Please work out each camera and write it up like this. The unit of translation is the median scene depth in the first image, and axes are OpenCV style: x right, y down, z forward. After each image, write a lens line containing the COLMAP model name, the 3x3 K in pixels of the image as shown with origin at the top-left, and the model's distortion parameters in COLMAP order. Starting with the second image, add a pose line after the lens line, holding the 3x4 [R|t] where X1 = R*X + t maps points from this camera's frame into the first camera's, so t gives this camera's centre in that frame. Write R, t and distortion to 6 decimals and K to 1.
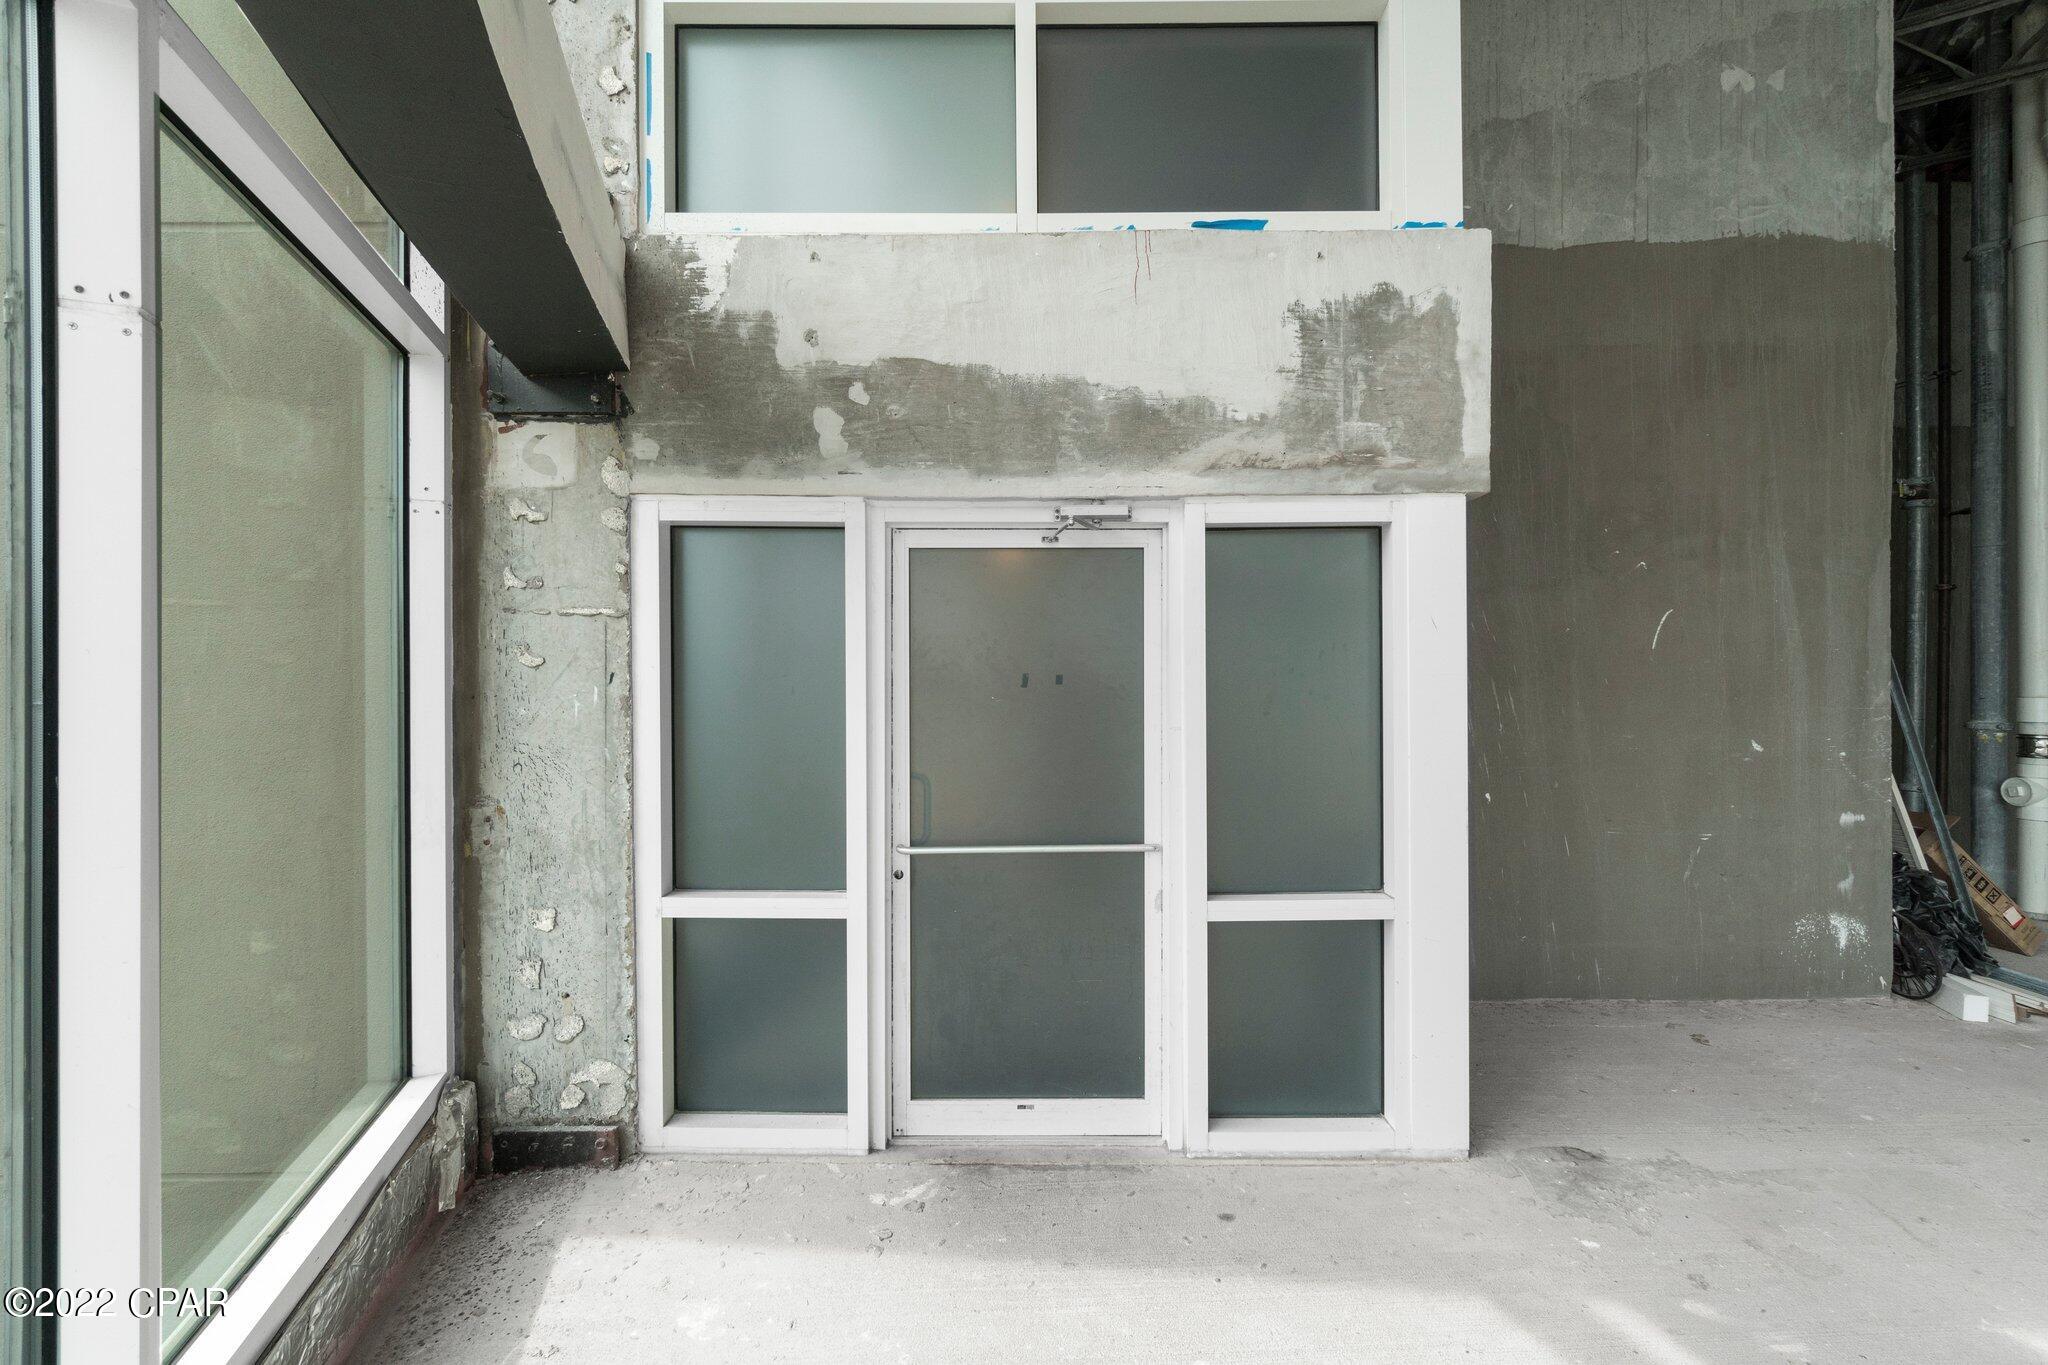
lens RADIAL K [[883.4, 0, 1028.9], [0, 883.4, 681.3], [0, 0, 1]] dist [-0.006326, 0.000069]
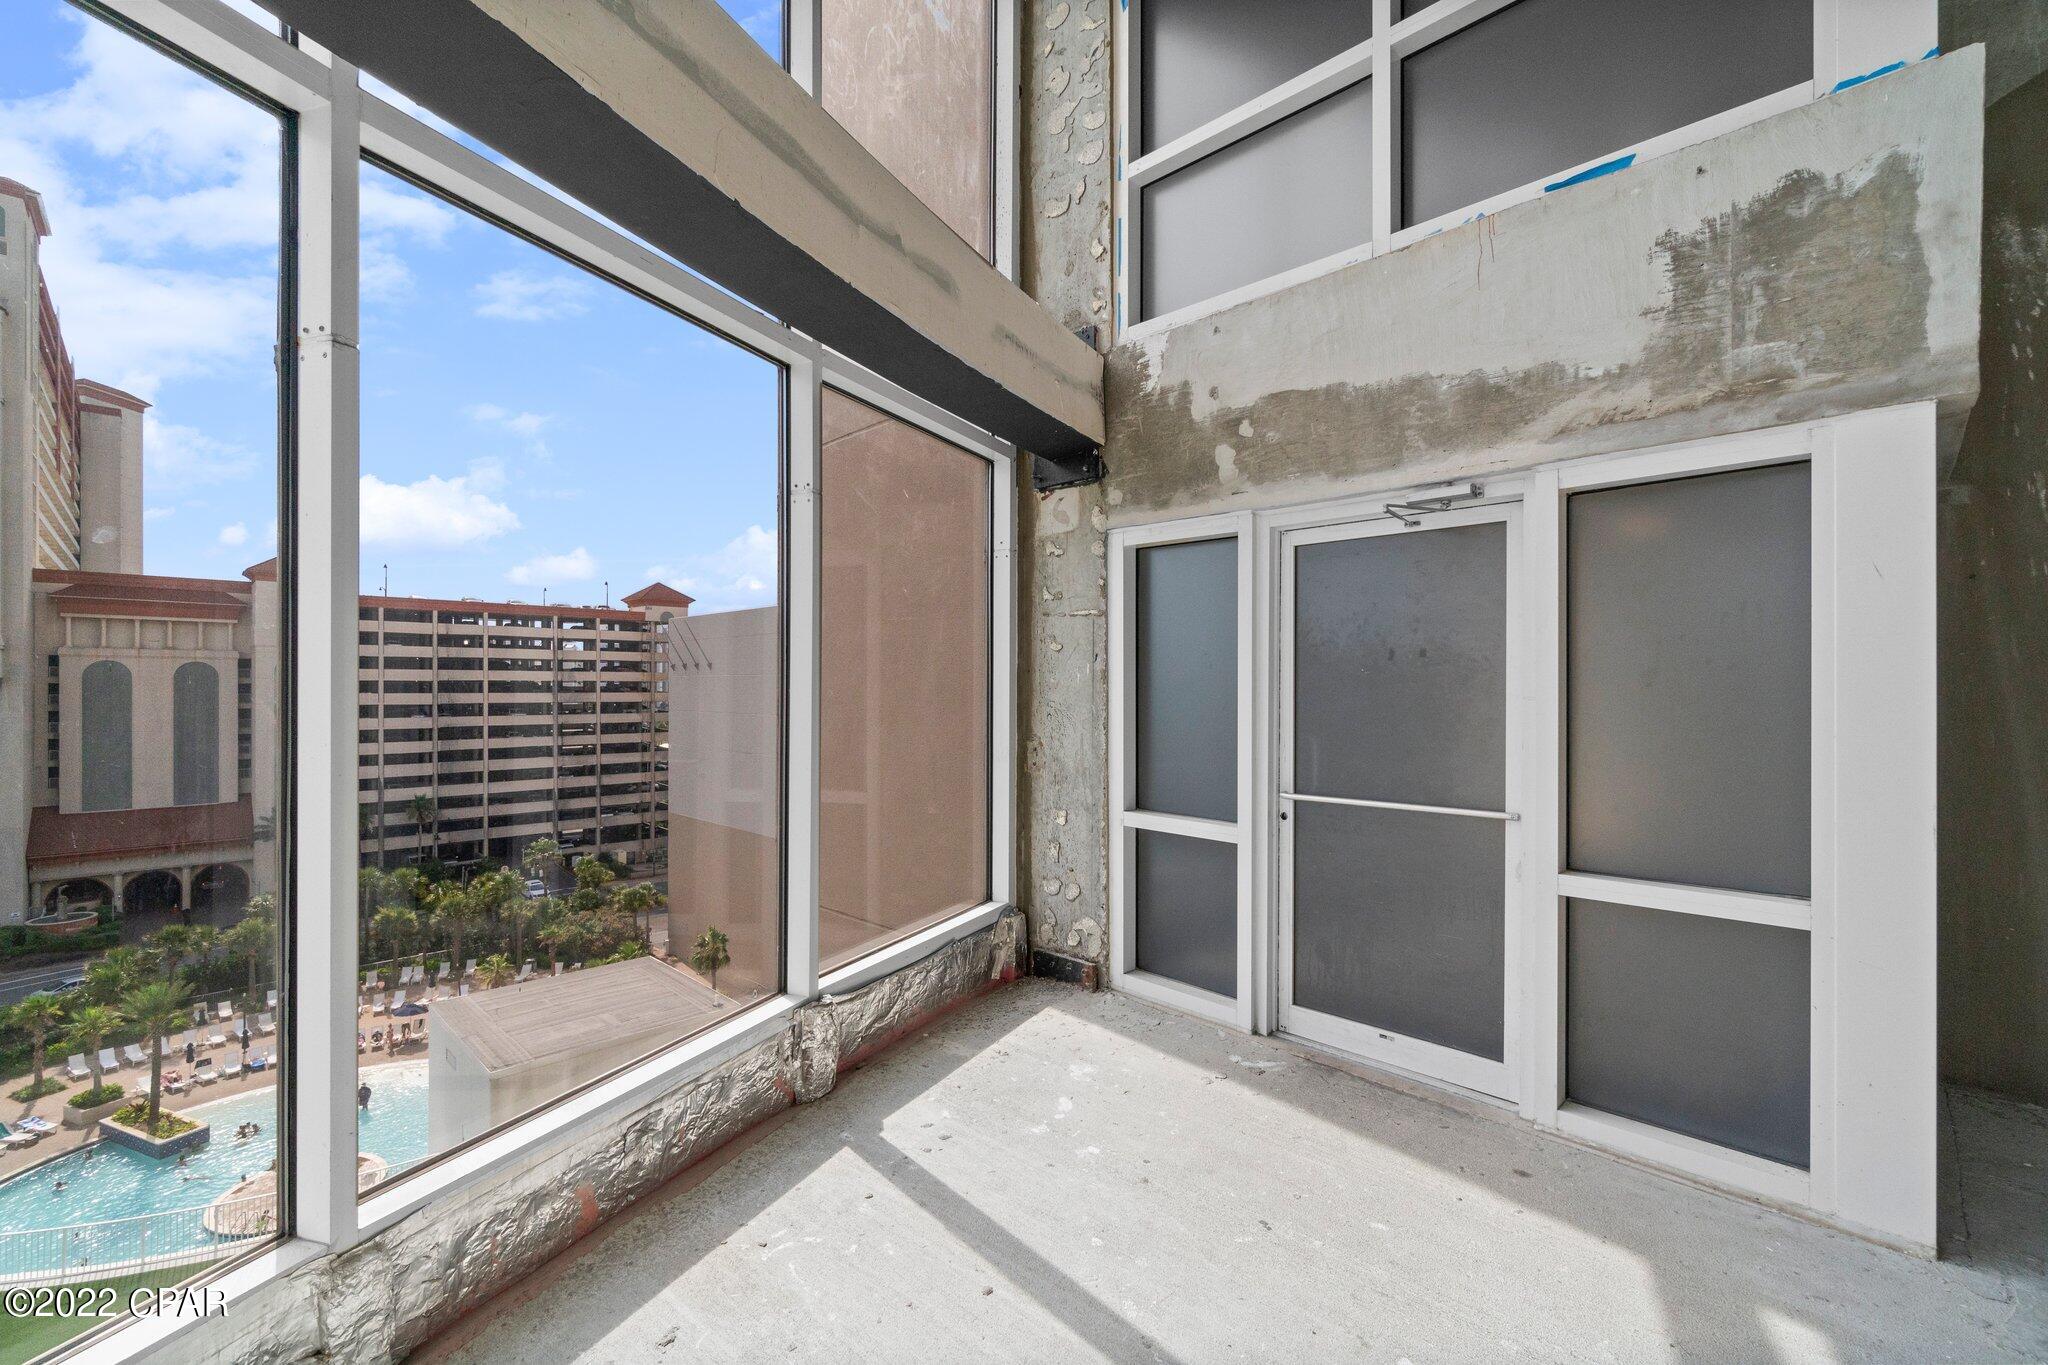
lens RADIAL K [[876.2, 0, 1024.0], [0, 876.2, 682.5], [0, 0, 1]] dist [-0.002139, 0.000225]
pose [[0.704855, 0.002797, -0.709346, 0.473831], [-0.004481, 0.999990, -0.000510, 0.039347], [0.709337, 0.003538, 0.704860, -0.108387]]
